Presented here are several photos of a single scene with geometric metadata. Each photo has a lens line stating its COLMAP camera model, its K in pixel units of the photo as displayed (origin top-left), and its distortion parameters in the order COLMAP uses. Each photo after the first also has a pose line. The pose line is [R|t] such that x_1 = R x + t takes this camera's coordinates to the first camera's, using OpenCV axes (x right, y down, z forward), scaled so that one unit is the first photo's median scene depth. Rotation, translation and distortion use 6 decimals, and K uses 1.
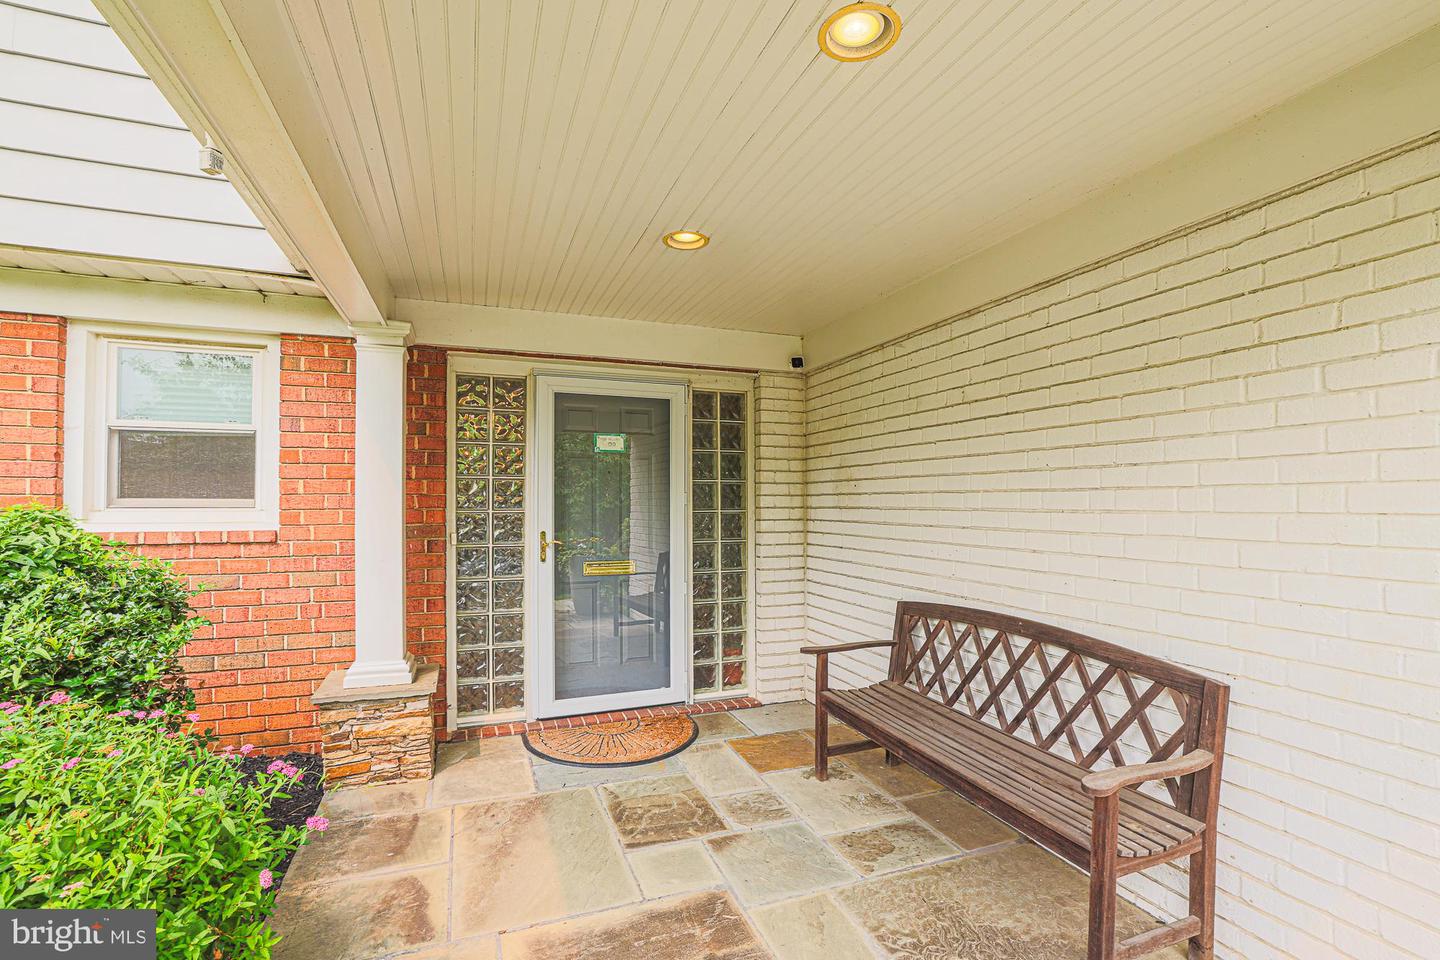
lens RADIAL K [[644.1, 0, 719.0], [0, 644.1, 491.5], [0, 0, 1]] dist [0.000584, 0.000009]
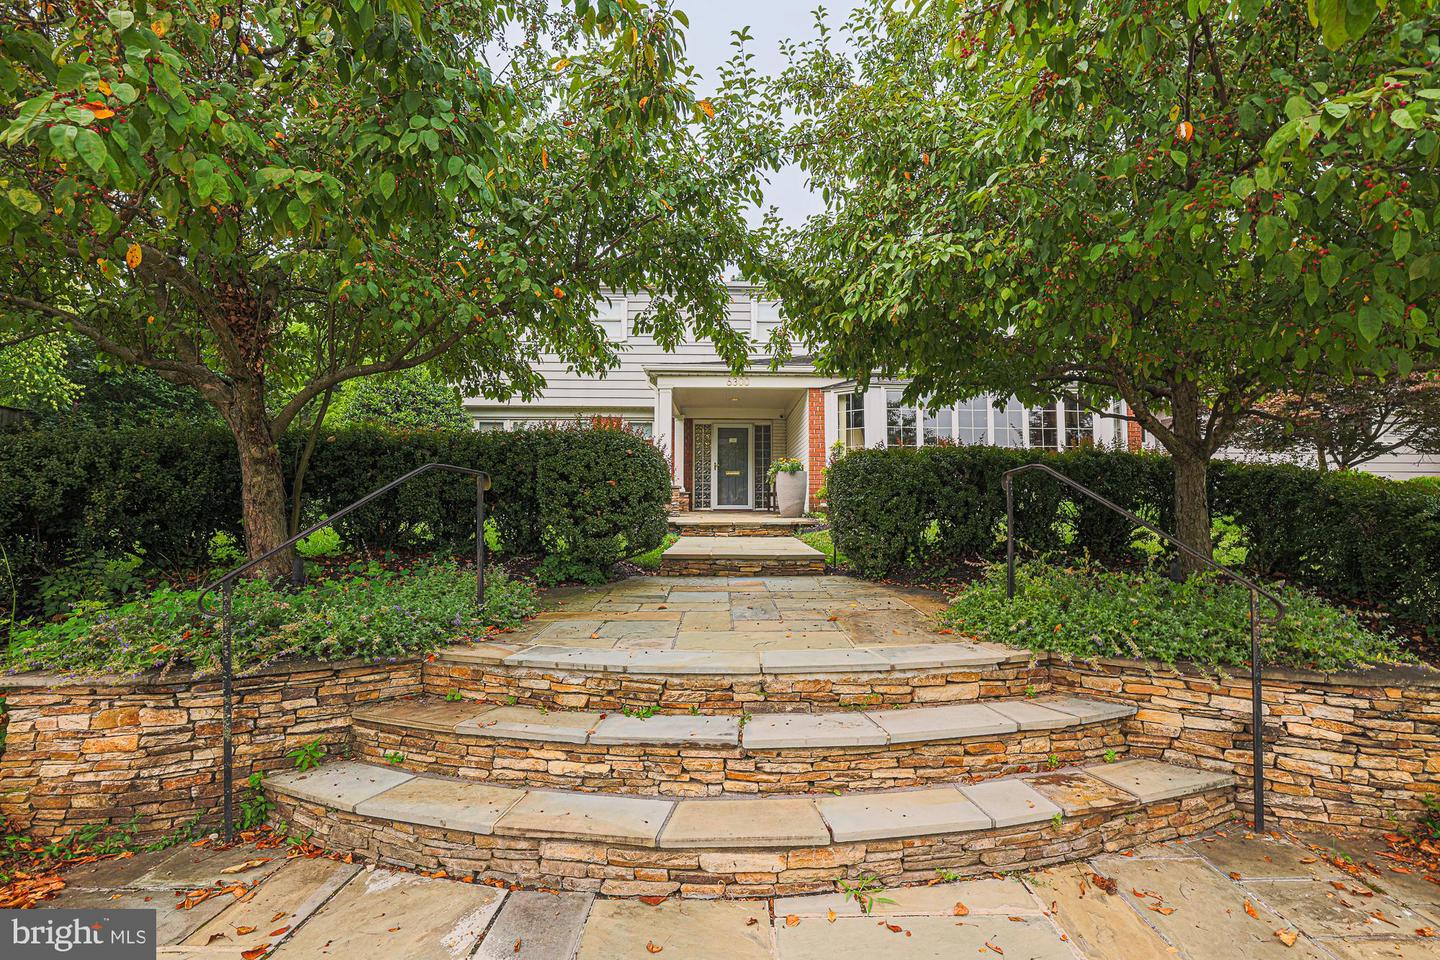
lens RADIAL K [[644.1, 0, 723.7], [0, 644.1, 474.2], [0, 0, 1]] dist [0.000584, 0.000009]
pose [[0.926380, 0.002245, -0.376584, 1.247971], [0.002876, 0.999911, 0.013037, 0.076602], [0.376580, -0.013160, 0.926291, -2.610159]]
